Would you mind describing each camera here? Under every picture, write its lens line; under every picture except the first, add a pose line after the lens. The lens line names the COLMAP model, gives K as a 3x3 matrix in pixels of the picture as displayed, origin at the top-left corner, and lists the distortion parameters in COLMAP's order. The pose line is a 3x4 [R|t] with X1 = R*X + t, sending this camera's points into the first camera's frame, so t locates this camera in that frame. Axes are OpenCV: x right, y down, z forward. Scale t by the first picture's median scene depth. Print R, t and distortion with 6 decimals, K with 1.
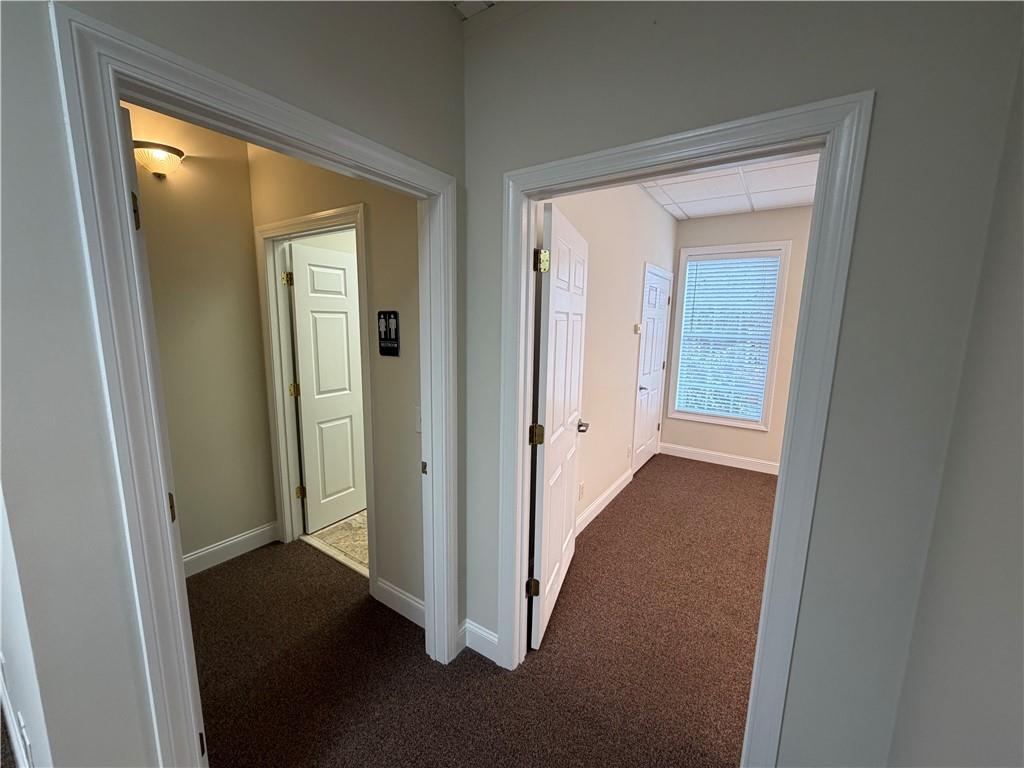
lens RADIAL K [[407.9, 0, 510.7], [0, 407.9, 386.4], [0, 0, 1]] dist [-0.000023, -0.000264]
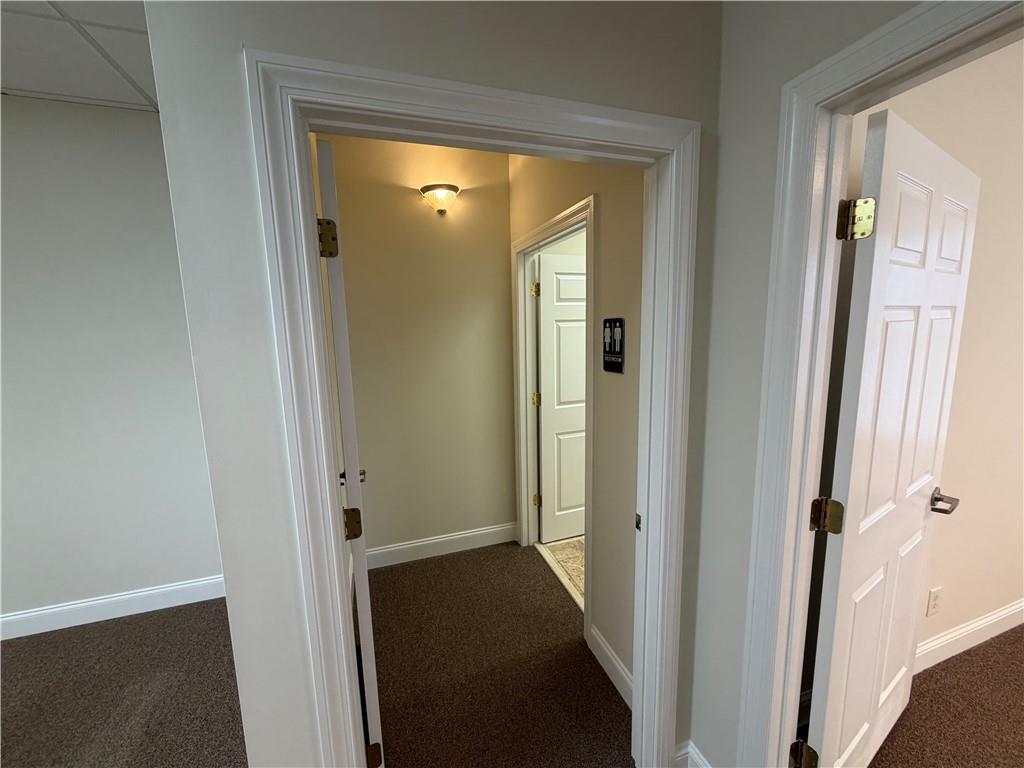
lens RADIAL K [[407.9, 0, 509.8], [0, 407.9, 386.3], [0, 0, 1]] dist [-0.000023, -0.000264]
pose [[0.792432, 0.055361, -0.607442, 0.040112], [-0.059803, 0.998126, 0.012952, -0.042458], [0.607021, 0.026063, 0.794258, 0.206123]]
